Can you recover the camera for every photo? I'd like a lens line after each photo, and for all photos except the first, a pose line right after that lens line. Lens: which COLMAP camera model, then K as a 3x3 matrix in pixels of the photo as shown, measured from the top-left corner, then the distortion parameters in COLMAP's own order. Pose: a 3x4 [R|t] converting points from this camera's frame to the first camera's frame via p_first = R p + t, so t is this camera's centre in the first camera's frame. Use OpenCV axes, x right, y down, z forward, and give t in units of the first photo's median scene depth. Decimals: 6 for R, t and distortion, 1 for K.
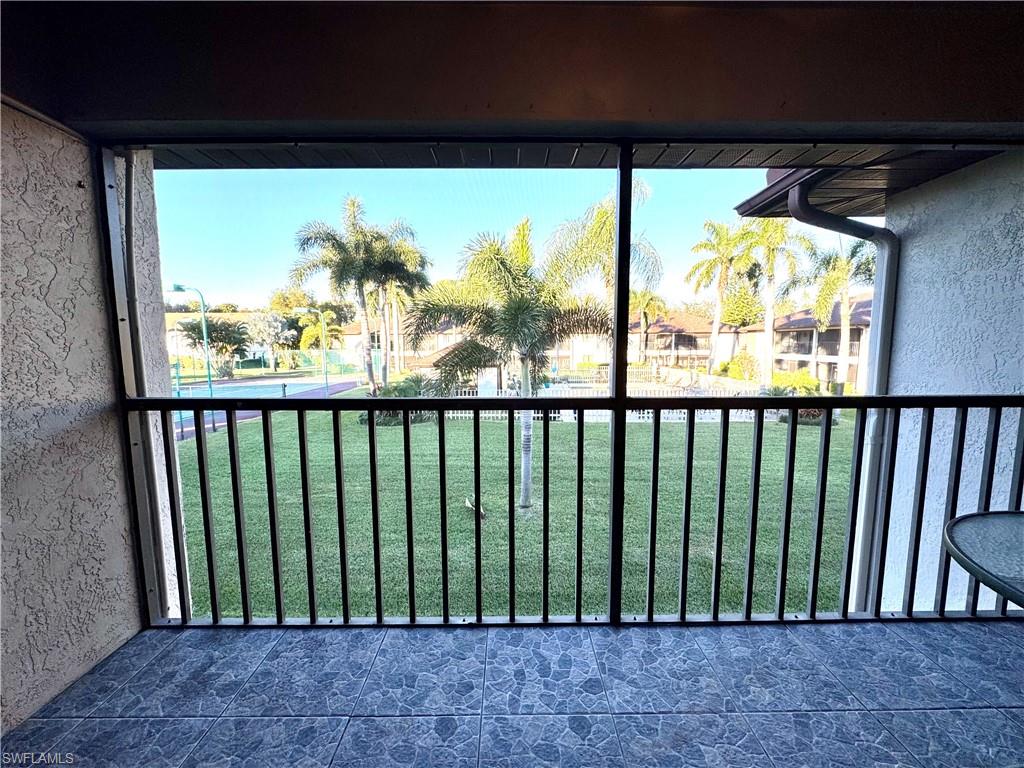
lens RADIAL K [[405.5, 0, 512.6], [0, 405.5, 385.0], [0, 0, 1]] dist [-0.005953, 0.000278]
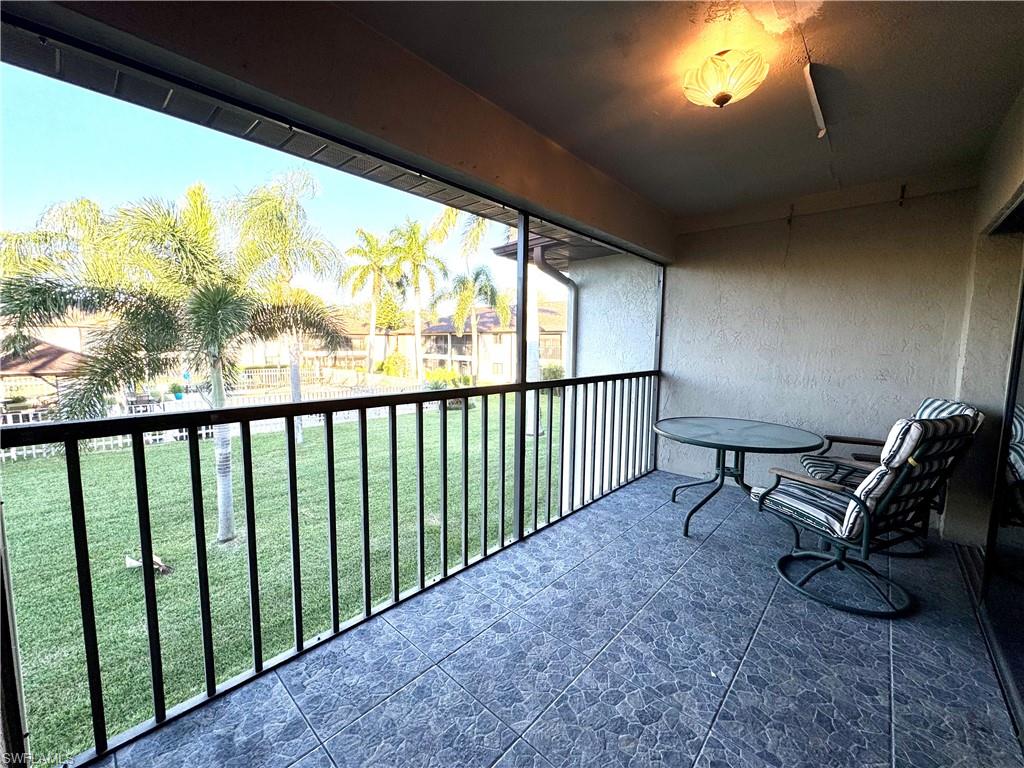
lens RADIAL K [[405.5, 0, 512.6], [0, 405.5, 385.0], [0, 0, 1]] dist [-0.005953, 0.000278]
pose [[0.682765, -0.060748, 0.728108, -0.141579], [0.062292, 0.997749, 0.024832, 0.000199], [-0.727978, 0.028401, 0.685012, 0.002303]]
